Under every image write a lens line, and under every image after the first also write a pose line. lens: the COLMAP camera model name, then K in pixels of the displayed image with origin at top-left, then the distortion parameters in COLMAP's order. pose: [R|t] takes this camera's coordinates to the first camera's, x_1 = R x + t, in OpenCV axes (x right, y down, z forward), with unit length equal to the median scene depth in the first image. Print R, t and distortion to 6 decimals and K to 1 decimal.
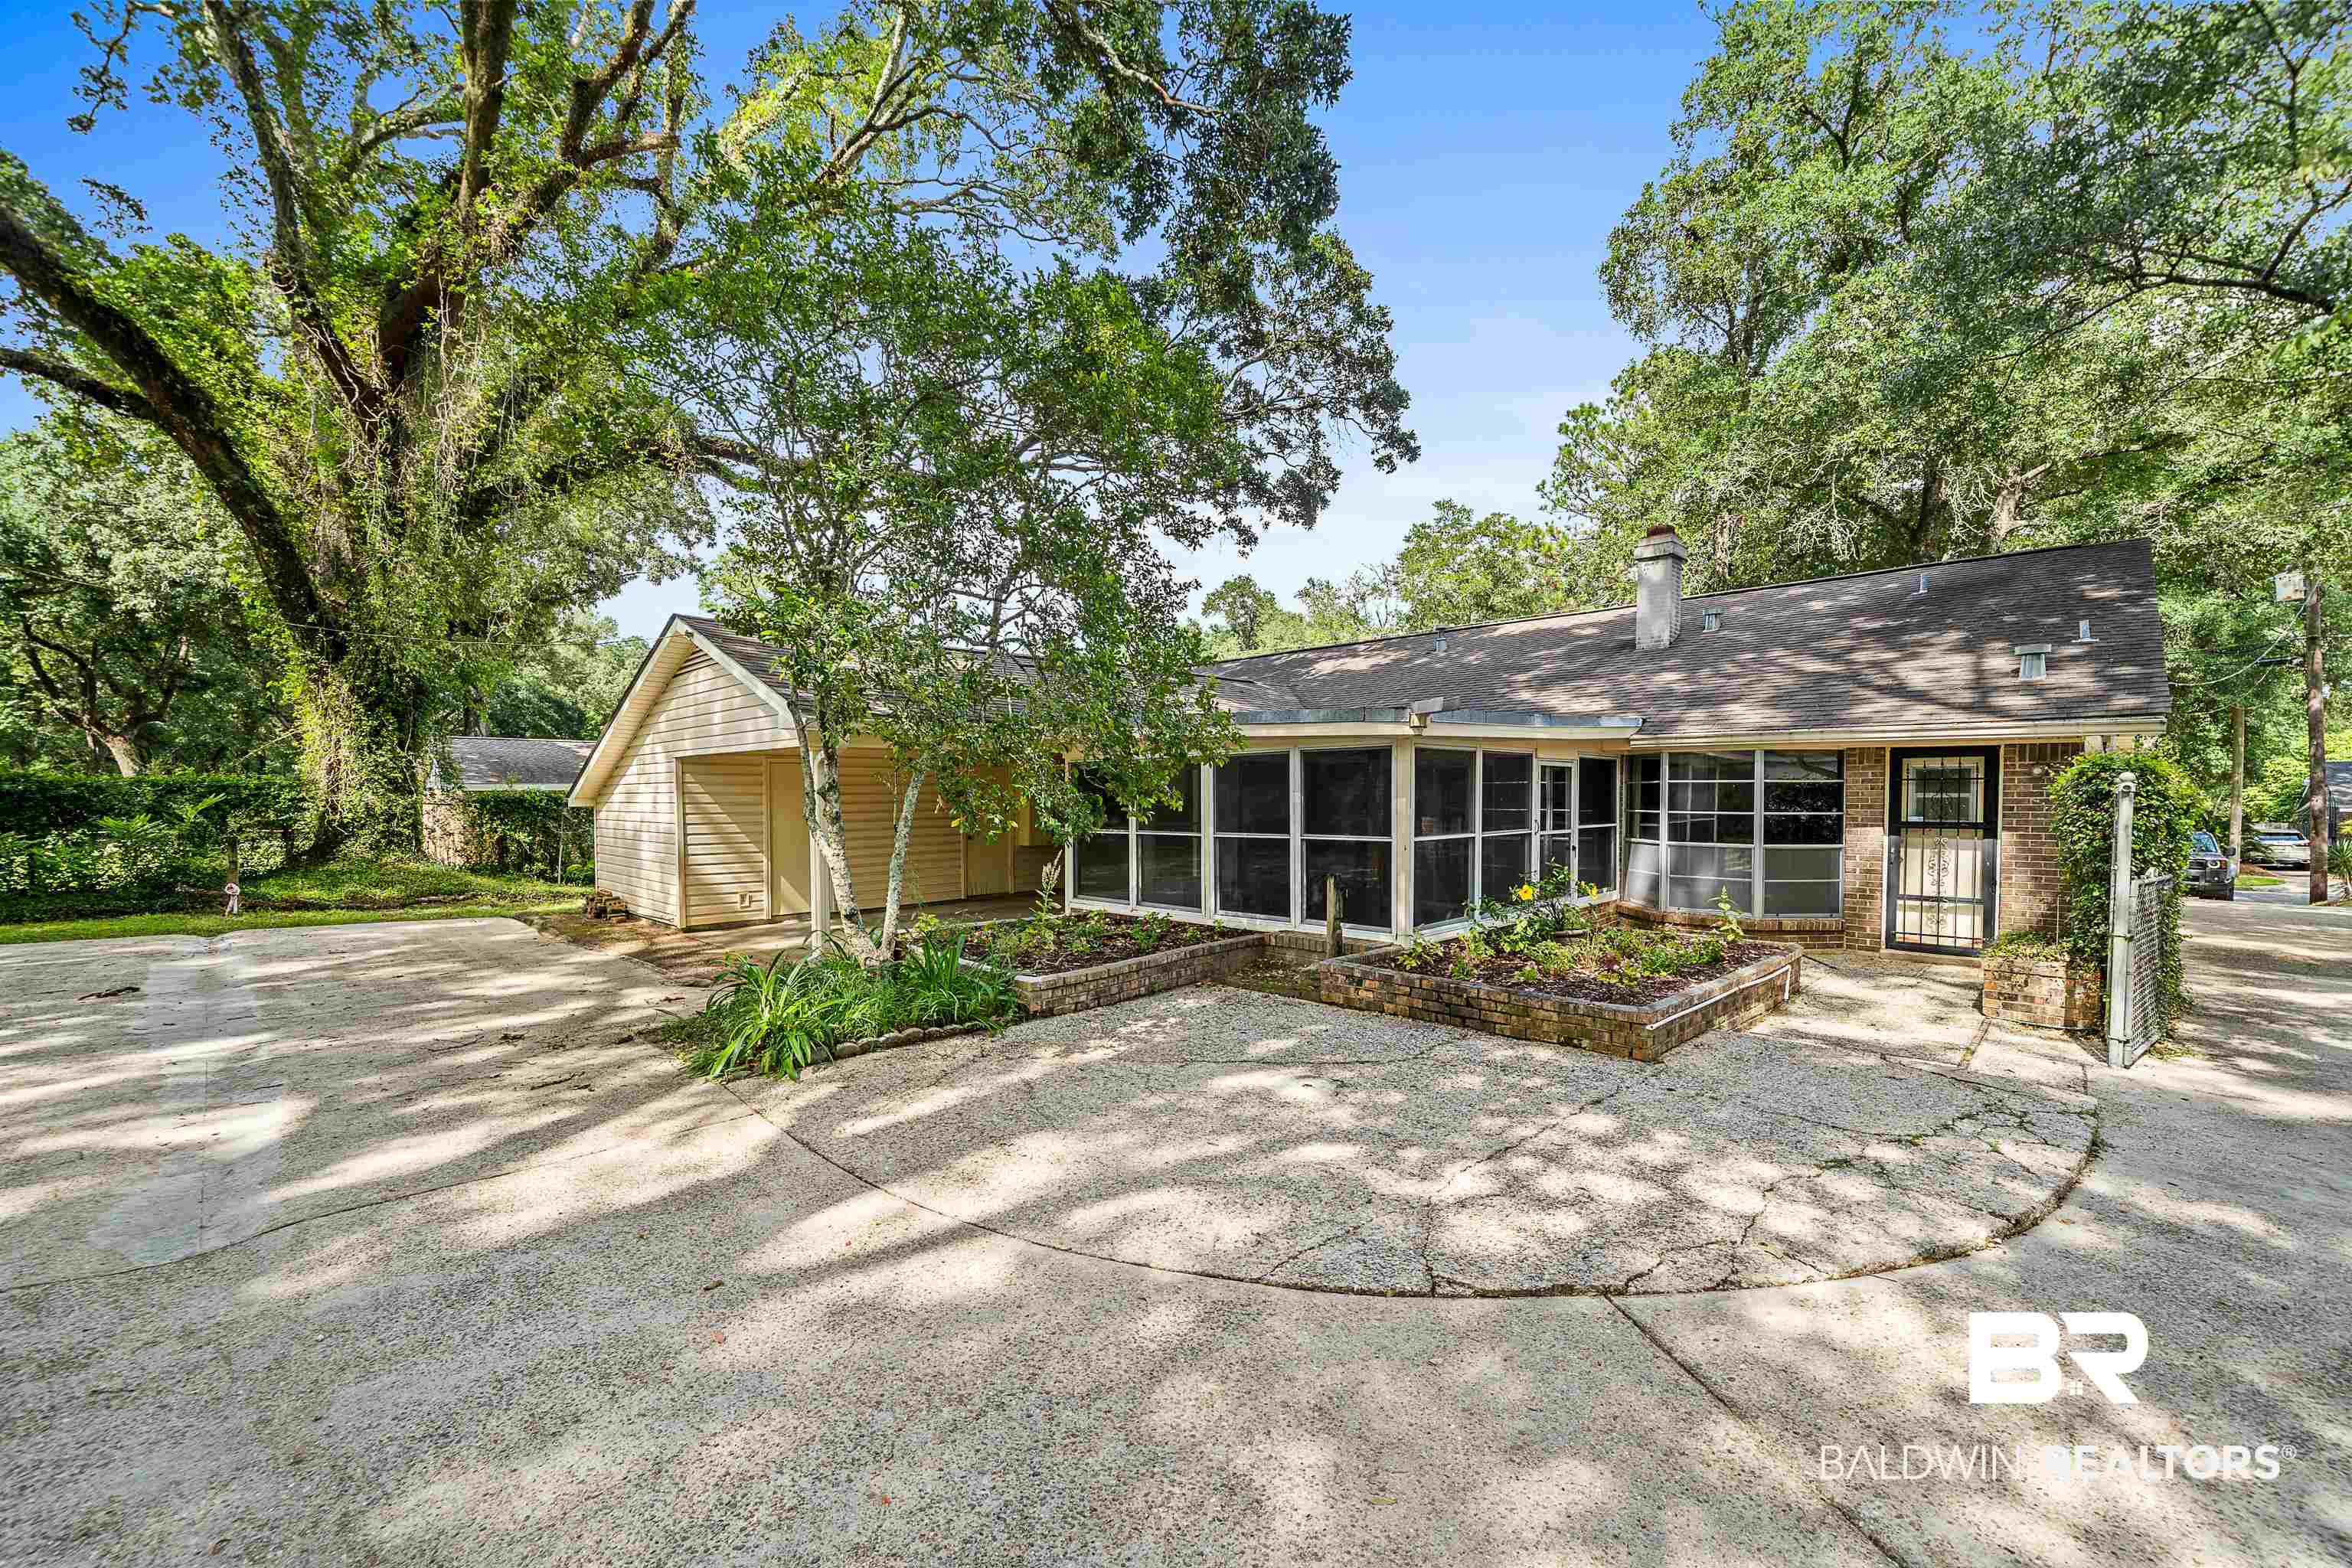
lens RADIAL K [[936.1, 0, 1162.0], [0, 936.1, 845.9], [0, 0, 1]] dist [-0.002168, -0.000119]
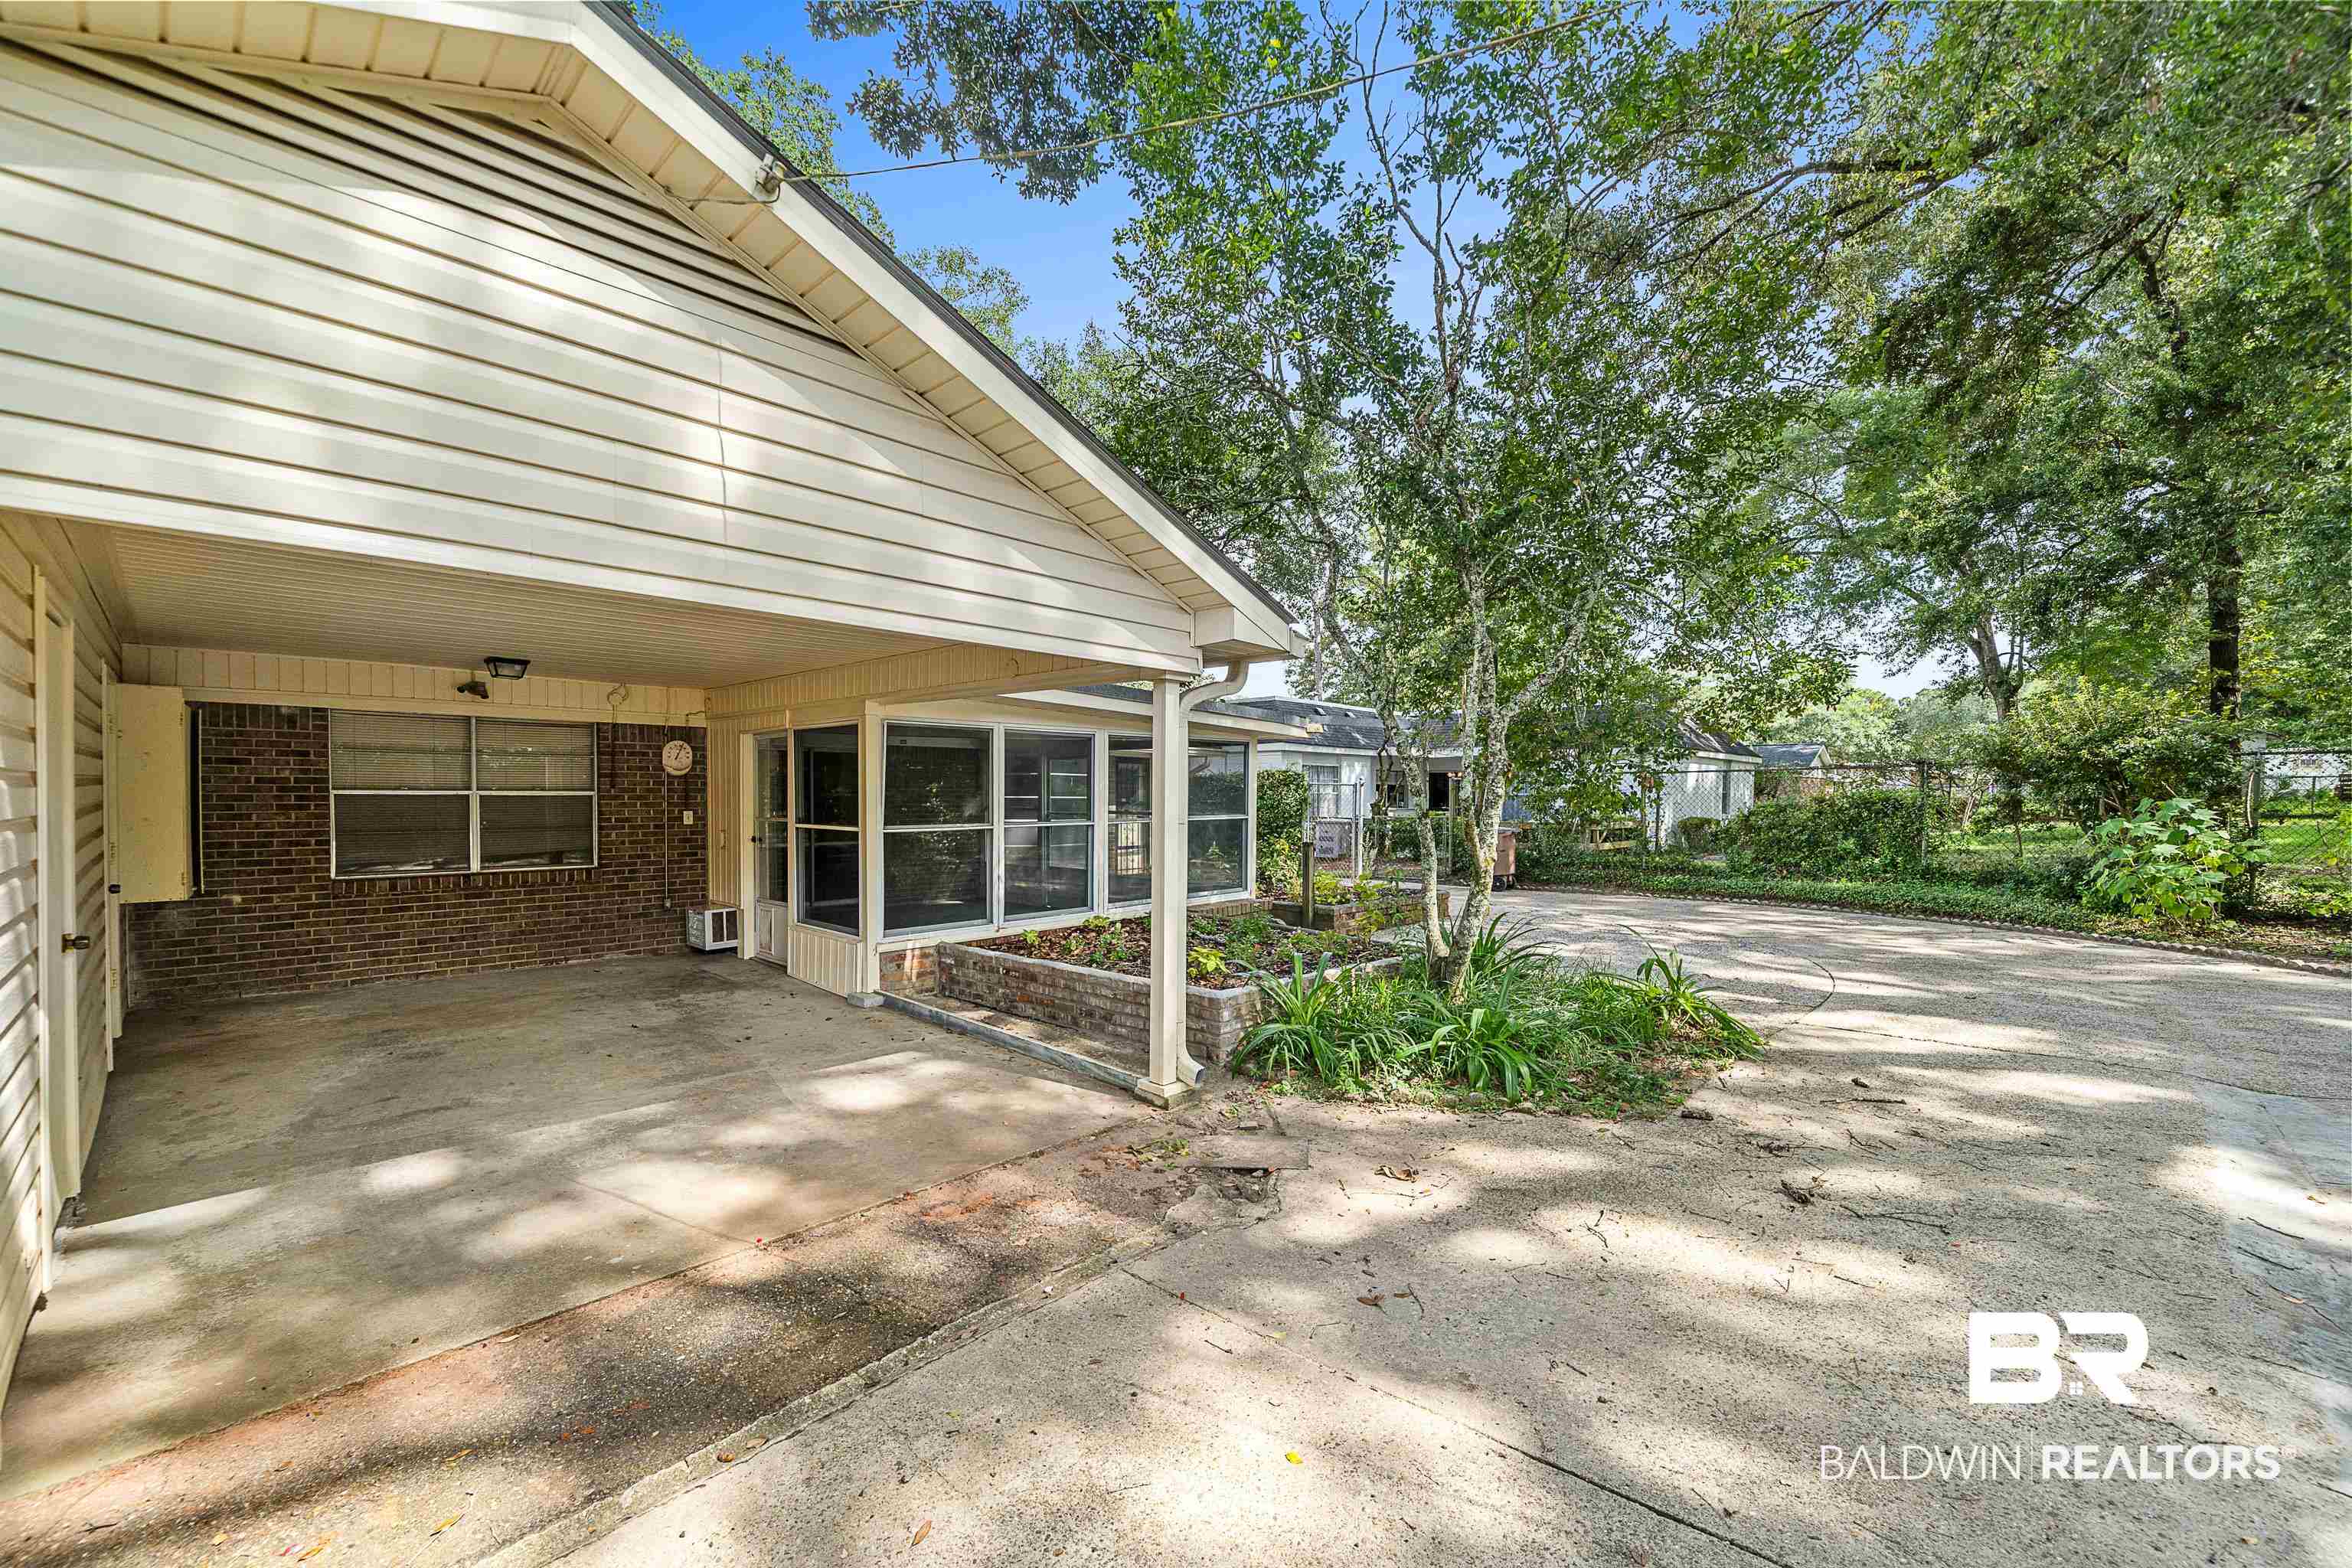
lens RADIAL K [[936.1, 0, 1173.5], [0, 936.1, 791.1], [0, 0, 1]] dist [-0.002168, -0.000119]
pose [[-0.047533, 0.002684, 0.998866, -0.584037], [0.054438, 0.998517, -0.000093, -0.028535], [-0.997385, 0.054372, -0.047609, 0.651766]]
